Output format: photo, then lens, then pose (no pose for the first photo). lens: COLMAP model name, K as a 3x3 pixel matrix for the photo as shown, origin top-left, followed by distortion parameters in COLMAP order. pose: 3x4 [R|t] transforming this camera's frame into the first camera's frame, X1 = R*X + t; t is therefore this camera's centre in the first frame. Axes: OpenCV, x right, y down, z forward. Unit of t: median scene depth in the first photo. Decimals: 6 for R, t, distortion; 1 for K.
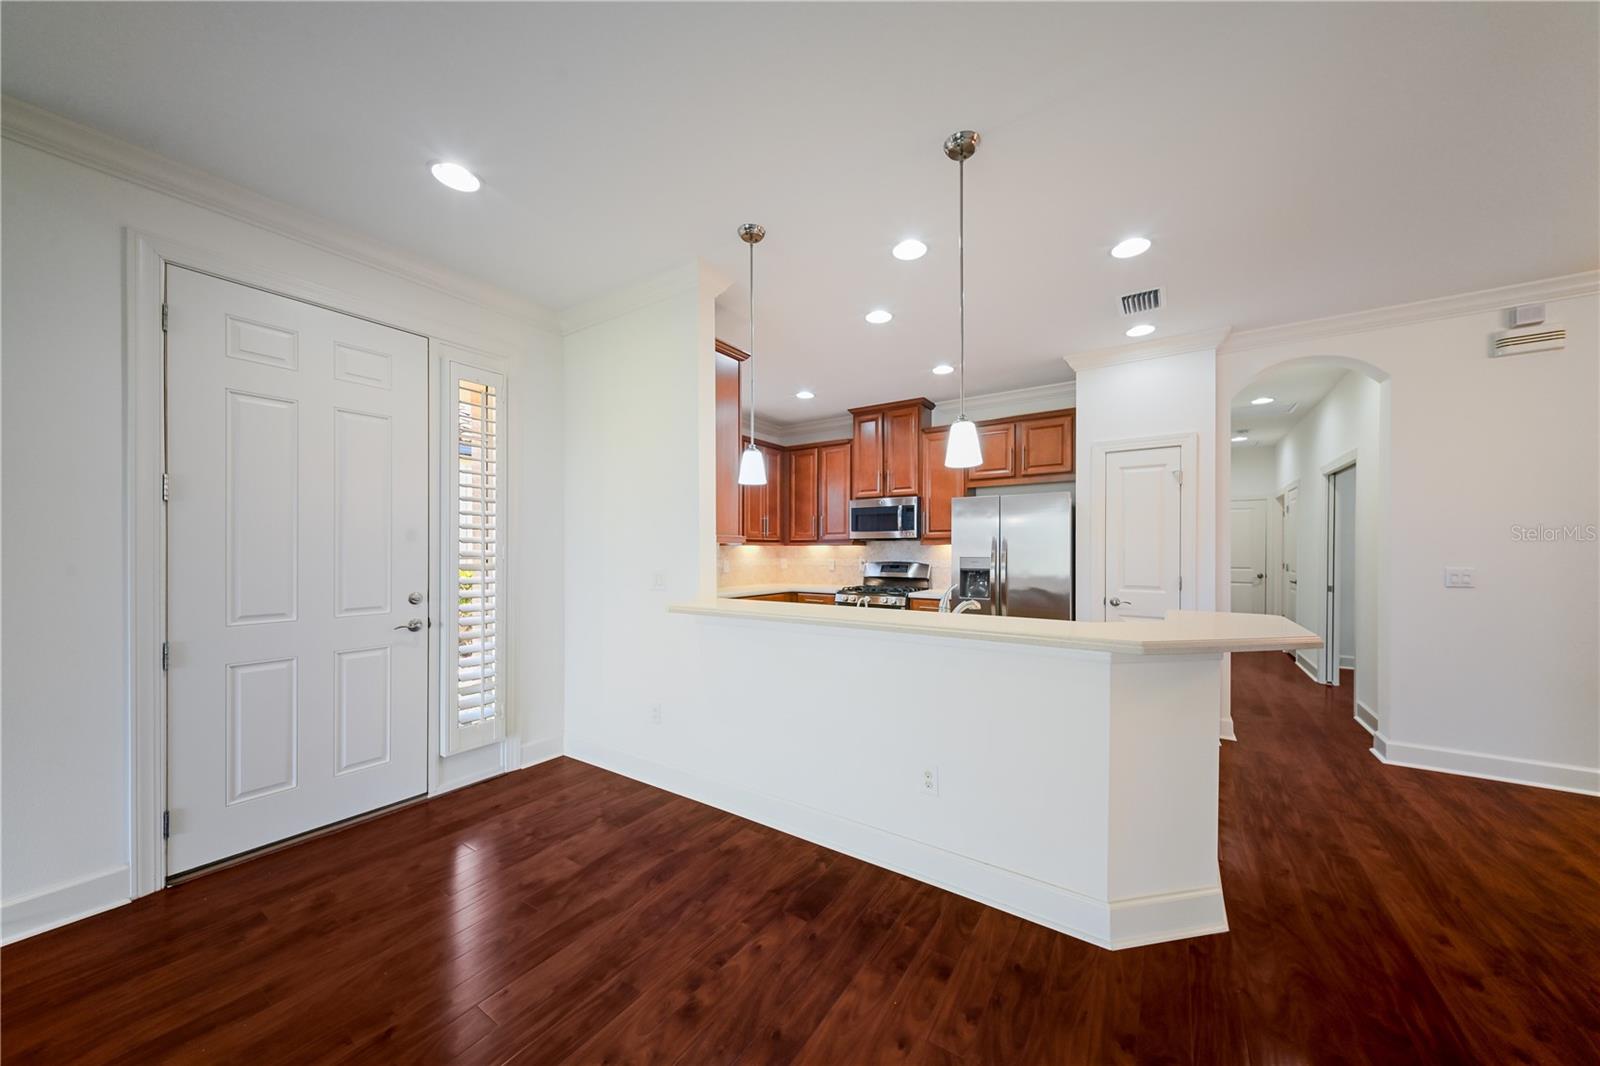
lens RADIAL K [[547.7, 0, 802.4], [0, 547.7, 550.9], [0, 0, 1]] dist [0.002960, 0.000017]
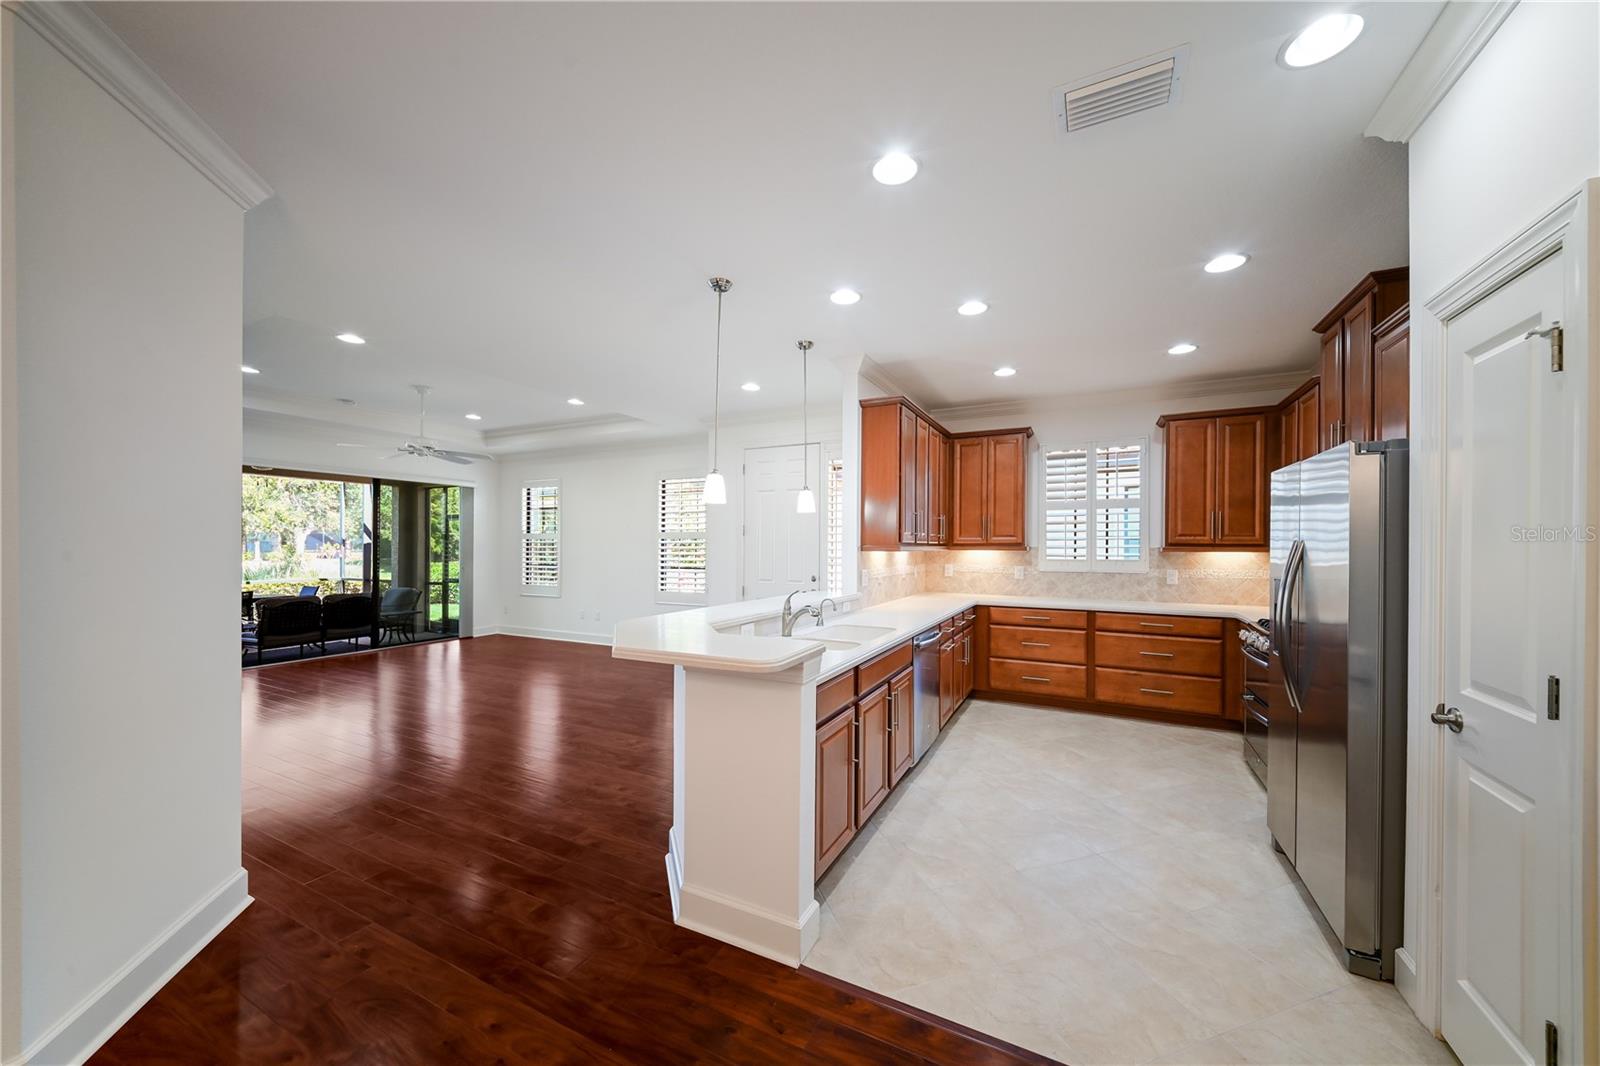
lens RADIAL K [[559.6, 0, 814.8], [0, 559.6, 541.4], [0, 0, 1]] dist [0.013436, -0.000150]
pose [[0.134301, -0.005905, -0.990923, 1.188702], [-0.005799, 0.999960, -0.006745, -0.031386], [0.990924, 0.006652, 0.134261, 0.695061]]
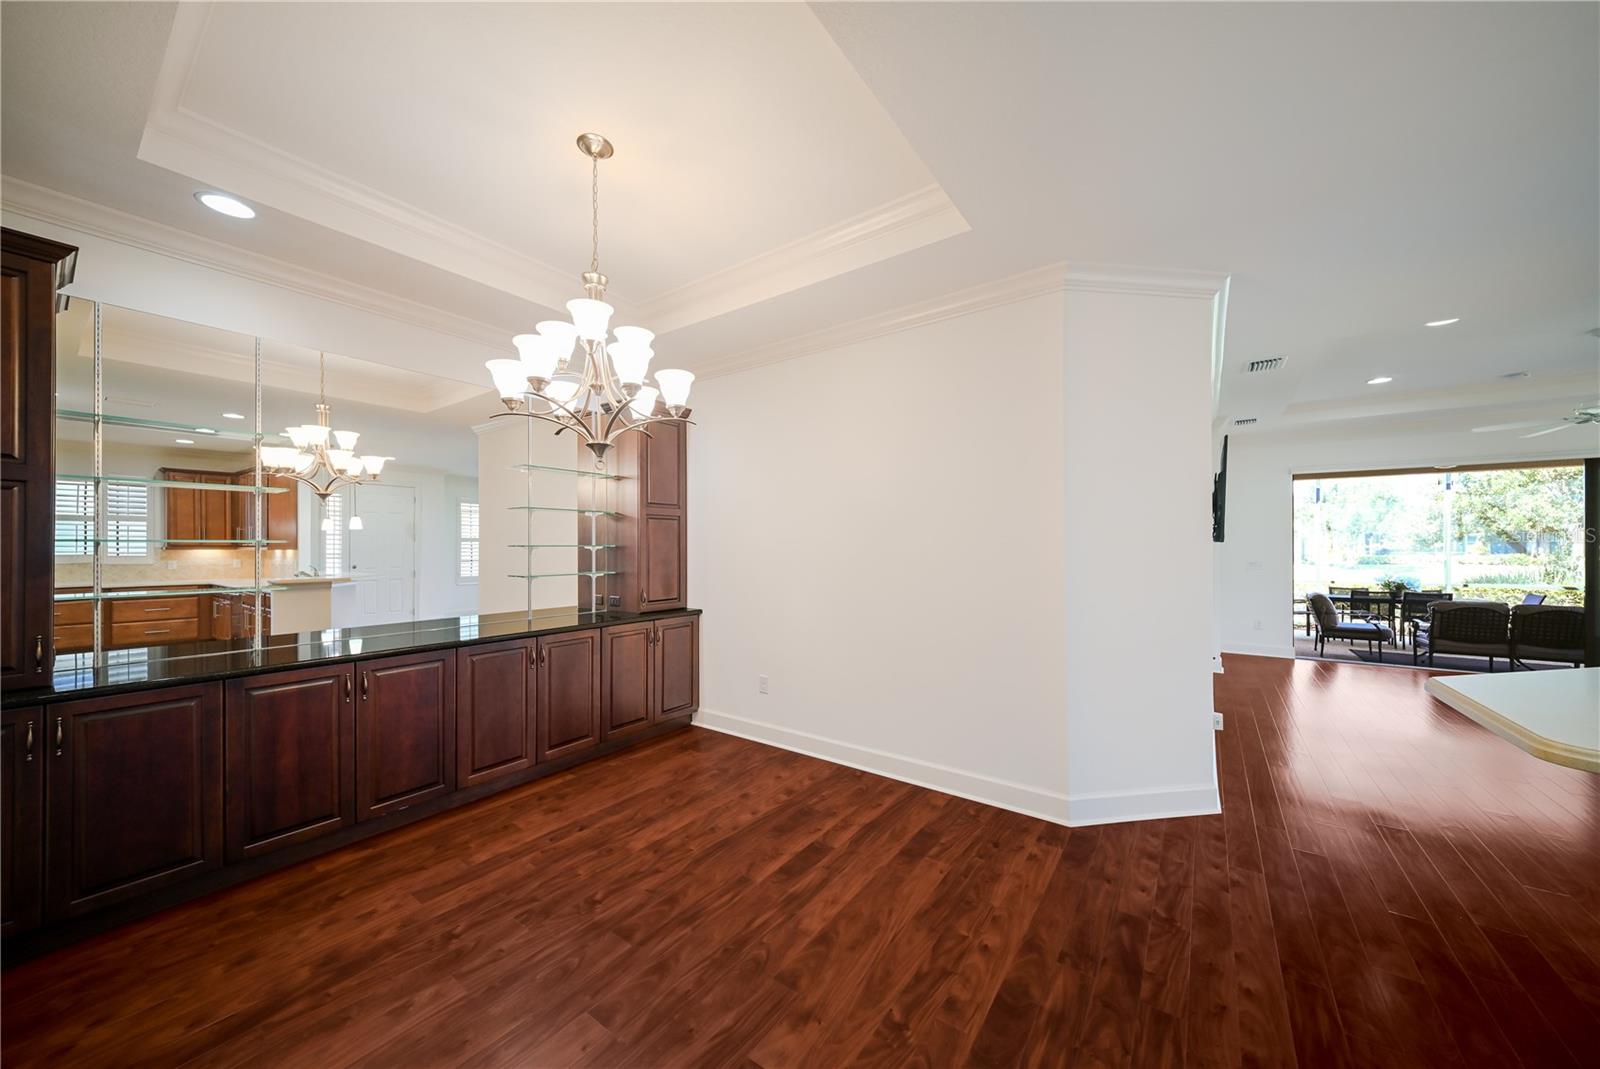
lens RADIAL K [[557.2, 0, 806.5], [0, 557.2, 545.0], [0, 0, 1]] dist [0.003817, -0.000107]
pose [[-0.999594, 0.003795, 0.028254, 1.044568], [0.003787, 0.999993, -0.000337, -0.031351], [-0.028255, -0.000230, -0.999601, 1.056814]]
